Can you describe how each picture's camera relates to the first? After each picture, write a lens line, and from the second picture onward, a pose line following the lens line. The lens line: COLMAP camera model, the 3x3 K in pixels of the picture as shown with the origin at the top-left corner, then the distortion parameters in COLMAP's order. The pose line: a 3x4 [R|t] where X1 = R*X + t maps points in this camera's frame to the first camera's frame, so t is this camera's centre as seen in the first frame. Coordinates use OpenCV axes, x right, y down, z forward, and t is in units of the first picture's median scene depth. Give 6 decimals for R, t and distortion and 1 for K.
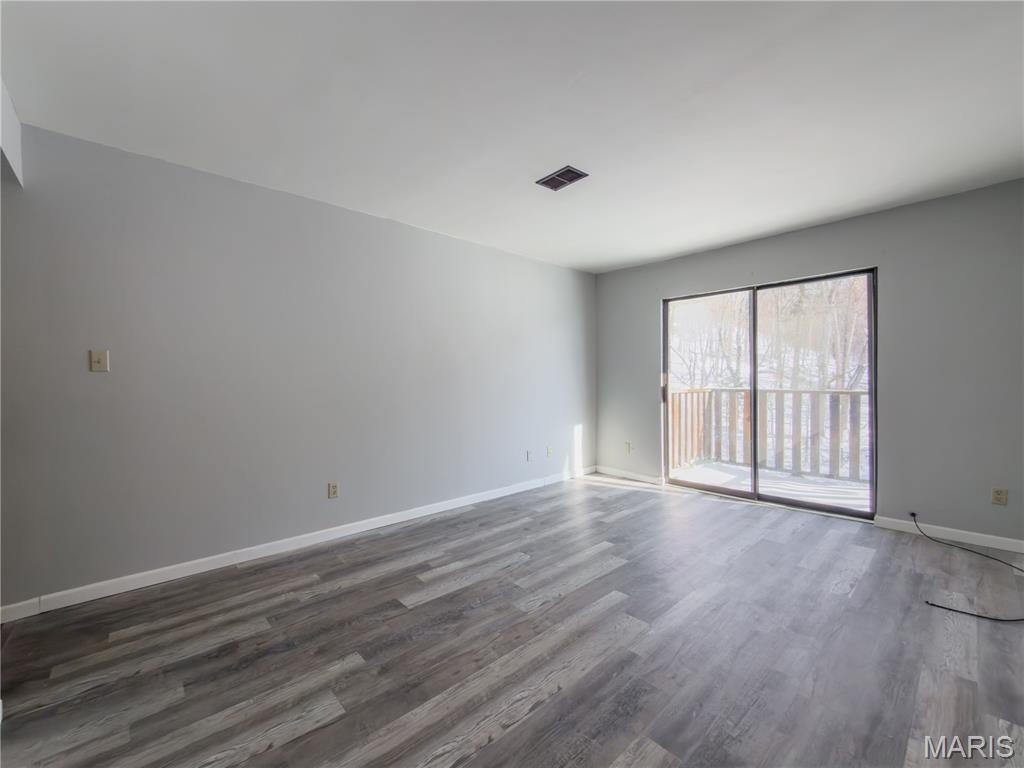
lens RADIAL K [[426.6, 0, 489.3], [0, 426.6, 381.6], [0, 0, 1]] dist [-0.001964, 0.000080]
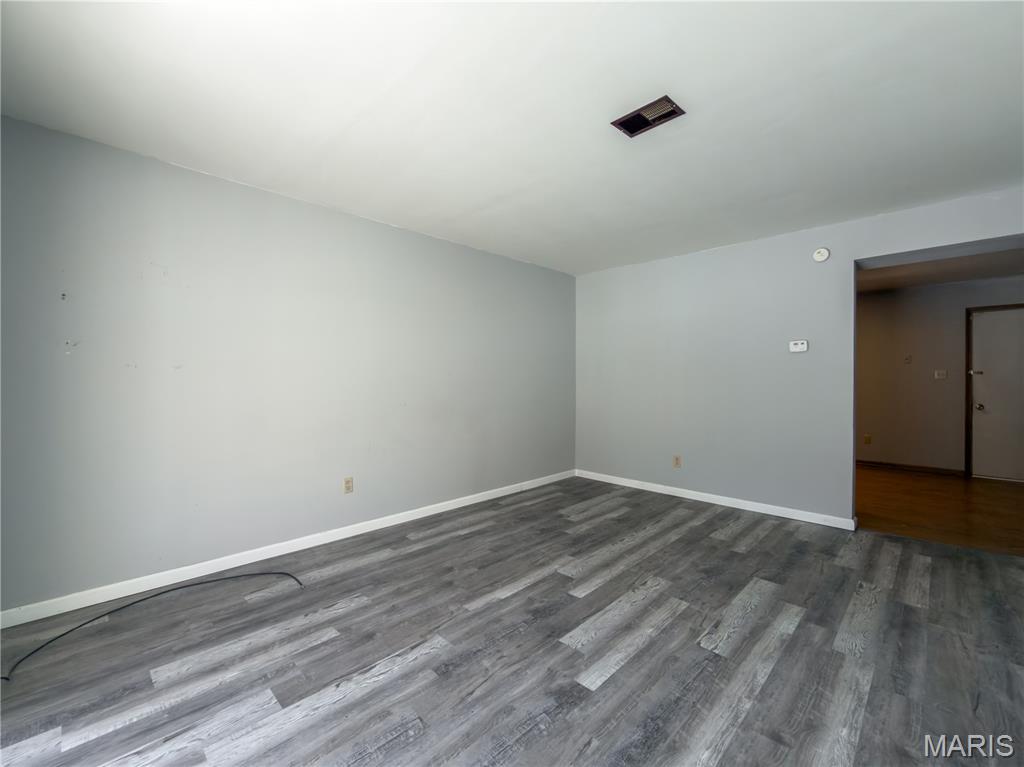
lens RADIAL K [[432.8, 0, 512.0], [0, 432.8, 383.5], [0, 0, 1]] dist [-0.000015, 0.000162]
pose [[-0.995161, 0.008233, -0.097911, 0.512612], [0.006488, 0.999815, 0.018133, -0.018991], [0.098043, 0.017410, -0.995030, 1.846616]]
